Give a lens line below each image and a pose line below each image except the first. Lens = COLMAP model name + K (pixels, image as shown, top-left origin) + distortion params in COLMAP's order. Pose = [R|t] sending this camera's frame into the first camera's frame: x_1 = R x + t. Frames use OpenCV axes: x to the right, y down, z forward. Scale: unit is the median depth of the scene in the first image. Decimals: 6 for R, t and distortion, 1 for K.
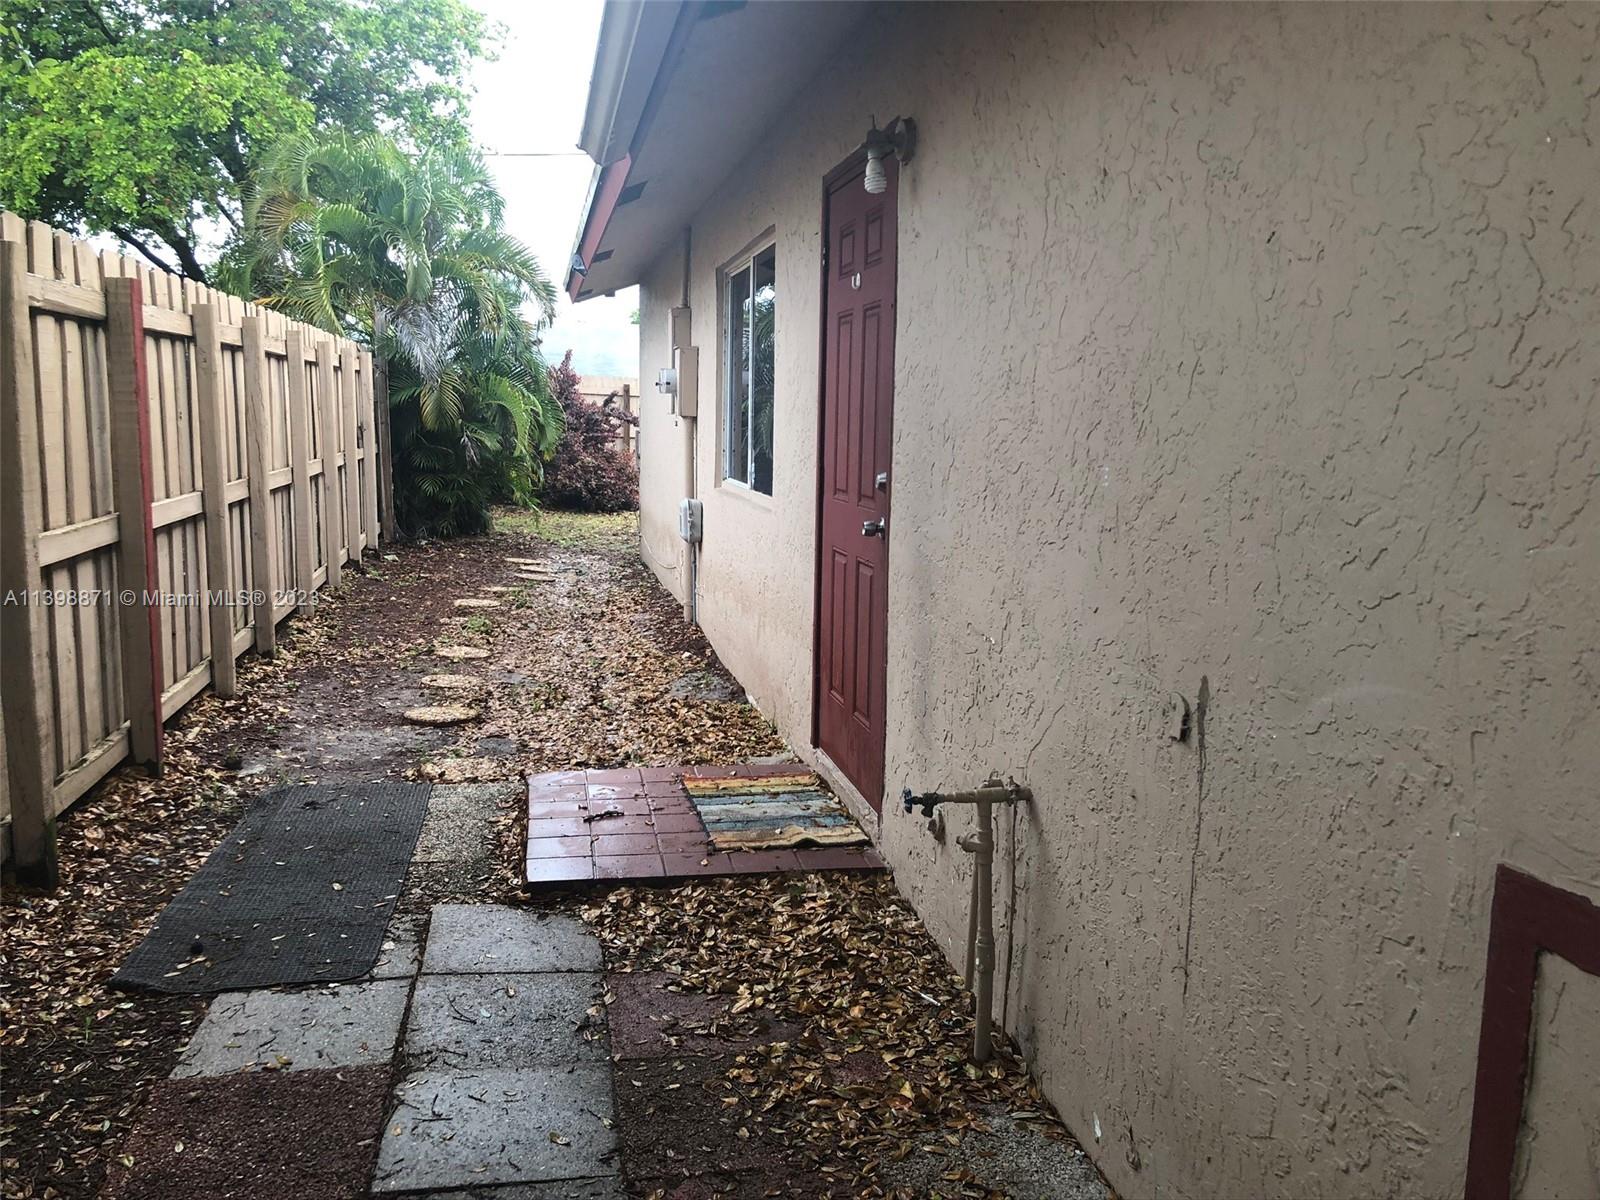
lens RADIAL K [[1325.3, 0, 792.6], [0, 1325.3, 600.6], [0, 0, 1]] dist [0.034575, -0.039584]
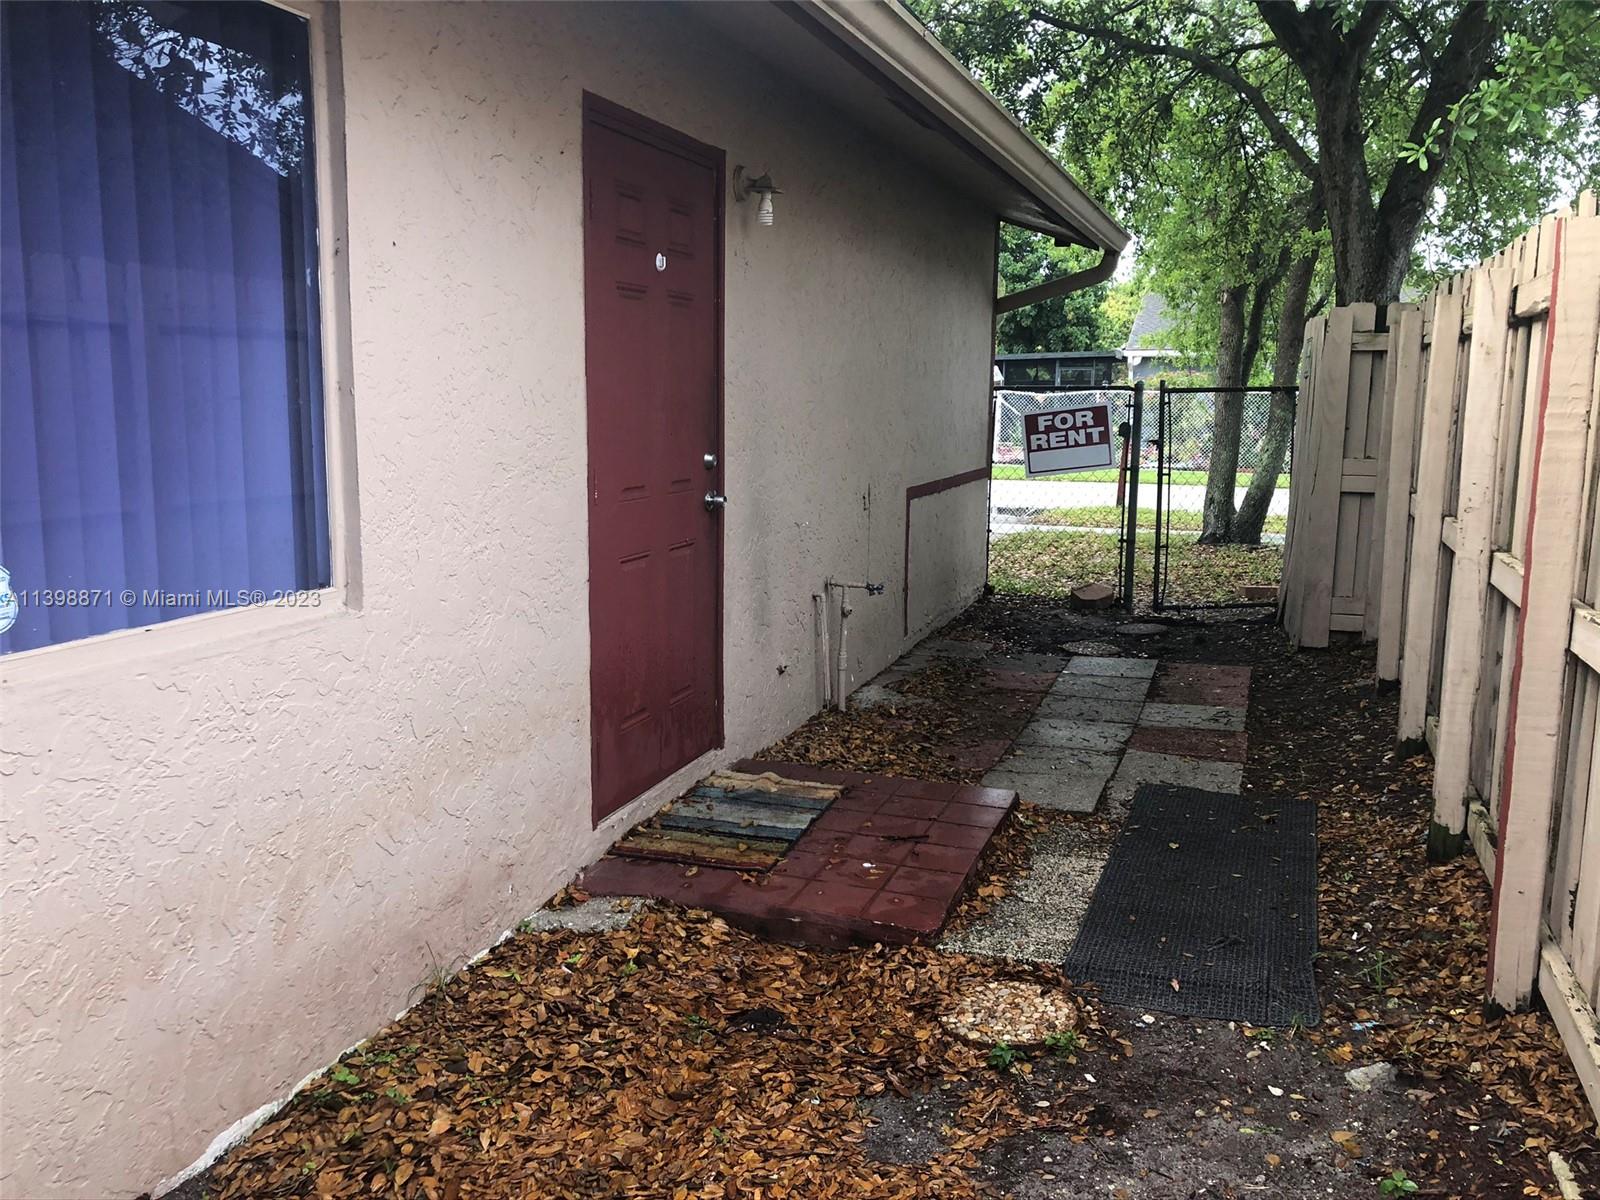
lens RADIAL K [[1325.3, 0, 794.4], [0, 1325.3, 592.9], [0, 0, 1]] dist [0.034575, -0.039584]
pose [[-0.859777, -0.108912, 0.498920, -0.309268], [0.043670, 0.957733, 0.284325, -0.162006], [-0.508798, 0.266244, -0.818681, 1.037329]]
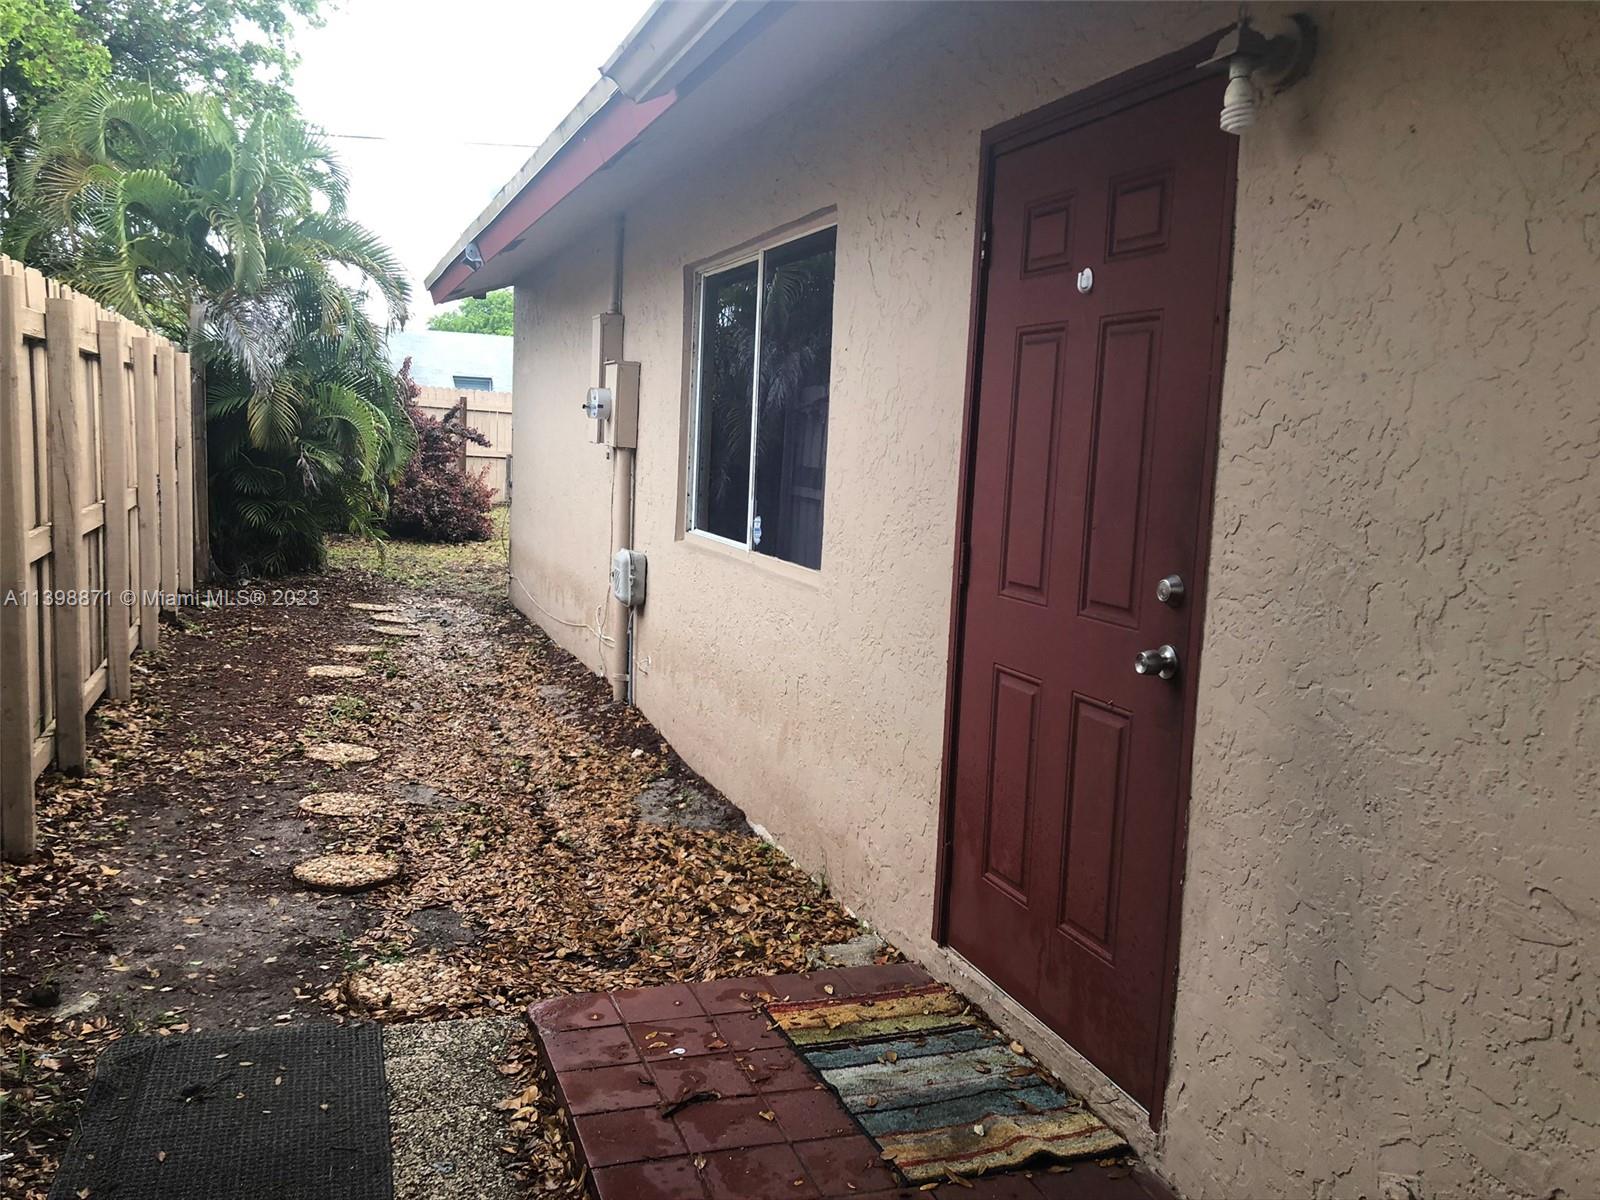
lens RADIAL K [[1325.3, 0, 795.0], [0, 1325.3, 602.4], [0, 0, 1]] dist [0.034575, -0.039584]
pose [[0.988061, 0.010533, 0.153702, -0.113117], [-0.008698, 0.999883, -0.012603, -0.040640], [-0.153816, 0.011116, 0.988037, 0.212931]]
